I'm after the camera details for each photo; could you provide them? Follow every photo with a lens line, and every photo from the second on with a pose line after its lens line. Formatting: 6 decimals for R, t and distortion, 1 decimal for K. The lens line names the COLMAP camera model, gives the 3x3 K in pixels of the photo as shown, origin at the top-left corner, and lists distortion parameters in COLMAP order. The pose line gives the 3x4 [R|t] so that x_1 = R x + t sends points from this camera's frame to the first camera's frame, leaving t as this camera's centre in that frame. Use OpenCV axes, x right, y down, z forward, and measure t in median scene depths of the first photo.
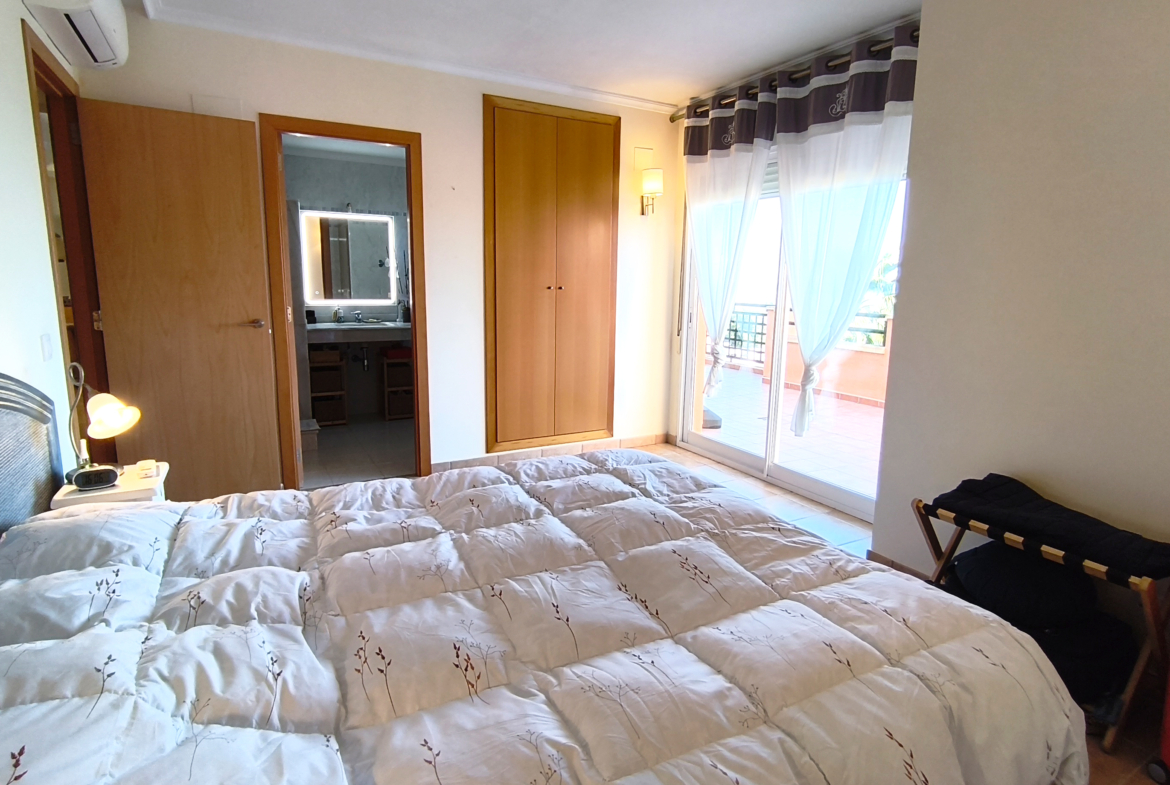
lens RADIAL K [[611.8, 0, 585.3], [0, 611.8, 390.1], [0, 0, 1]] dist [0.007257, -0.002028]
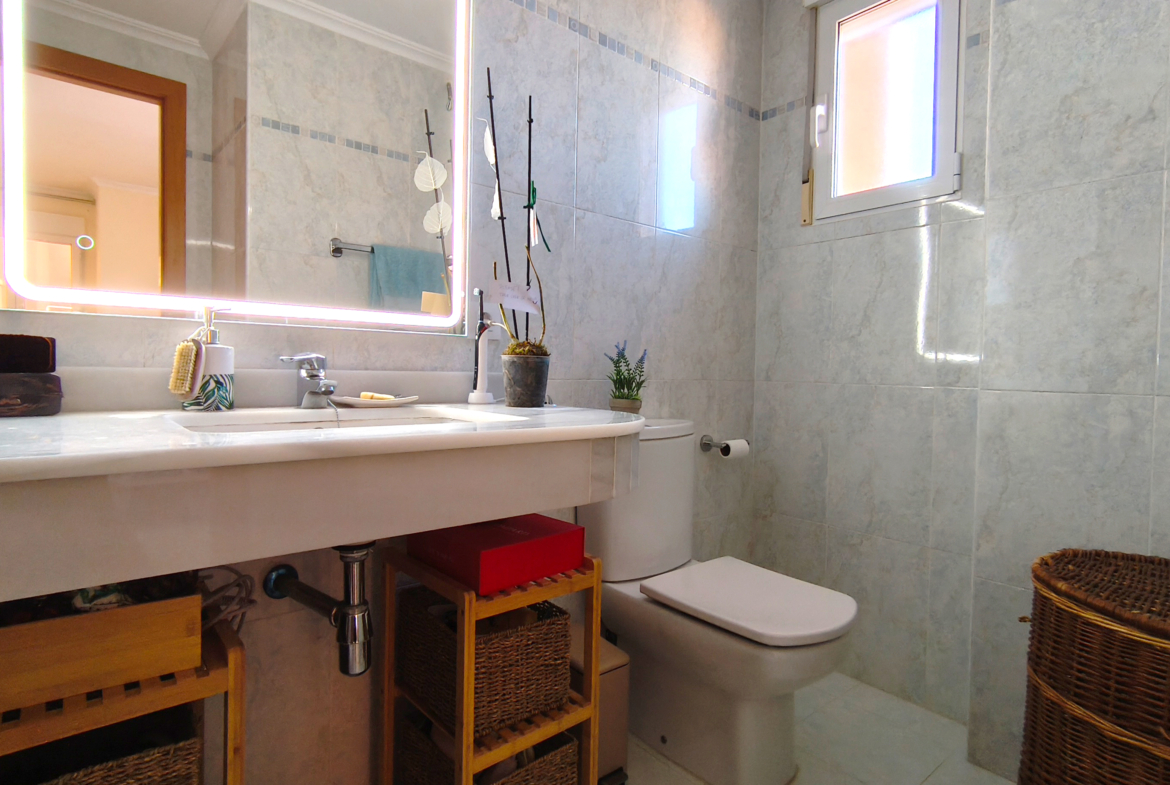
lens RADIAL K [[611.8, 0, 584.6], [0, 611.8, 388.8], [0, 0, 1]] dist [0.007257, -0.002028]
pose [[0.982610, -0.004170, 0.185634, -0.323595], [0.031077, 0.989340, -0.142271, -0.085995], [-0.183061, 0.145566, 0.972265, 0.795461]]
